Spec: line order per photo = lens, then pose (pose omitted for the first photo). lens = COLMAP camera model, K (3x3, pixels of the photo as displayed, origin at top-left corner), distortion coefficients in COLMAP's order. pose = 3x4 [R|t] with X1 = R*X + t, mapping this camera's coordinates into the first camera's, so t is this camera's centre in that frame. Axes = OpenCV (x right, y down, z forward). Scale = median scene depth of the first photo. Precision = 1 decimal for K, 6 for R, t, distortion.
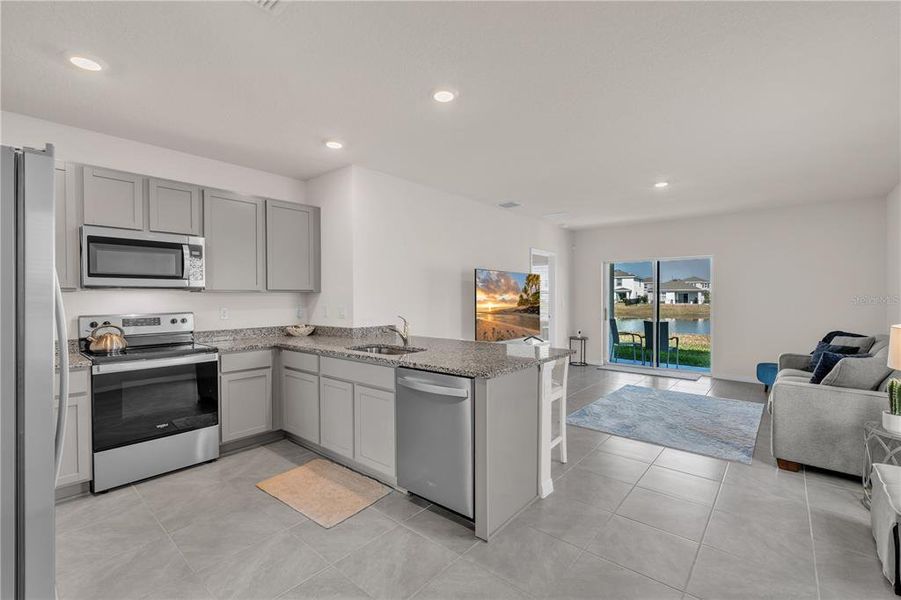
lens RADIAL K [[403.6, 0, 444.9], [0, 403.6, 298.2], [0, 0, 1]] dist [0.001768, 0.000174]
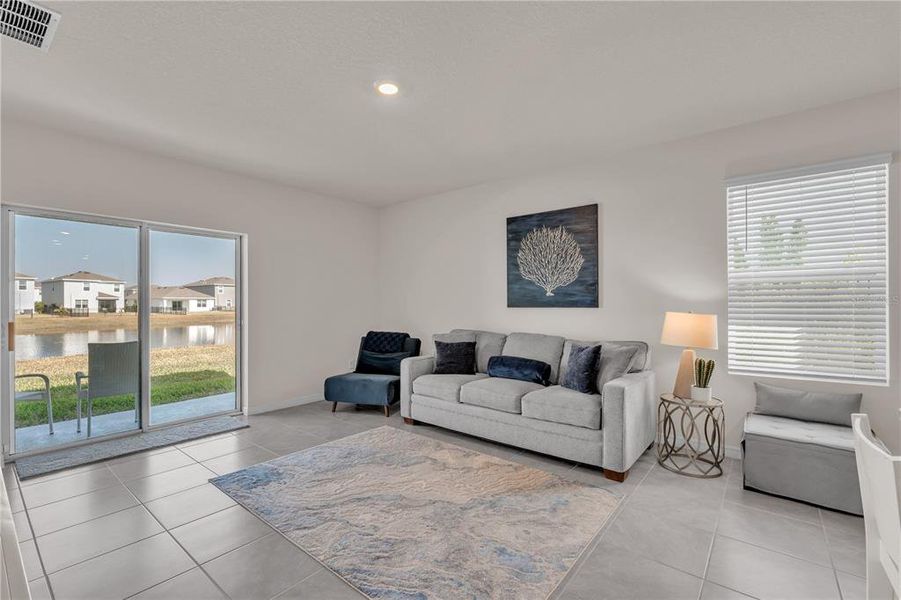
lens RADIAL K [[403.6, 0, 445.8], [0, 403.6, 303.0], [0, 0, 1]] dist [0.001768, 0.000174]
pose [[-0.041231, 0.004813, 0.999138, -0.017446], [0.008035, 0.999958, -0.004485, 0.030975], [-0.999117, 0.007843, -0.041268, 1.147987]]
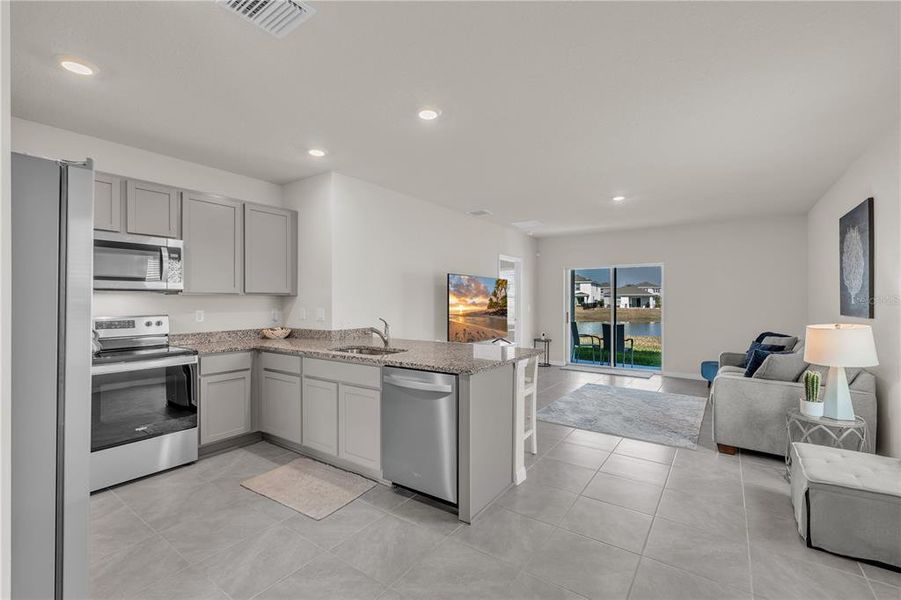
lens RADIAL K [[402.6, 0, 448.2], [0, 402.6, 296.1], [0, 0, 1]] dist [0.000017, 0.001247]
pose [[0.995403, 0.004565, 0.095671, -0.031922], [-0.003233, 0.999896, -0.014070, 0.000670], [-0.095725, 0.013696, 0.995314, -0.045875]]
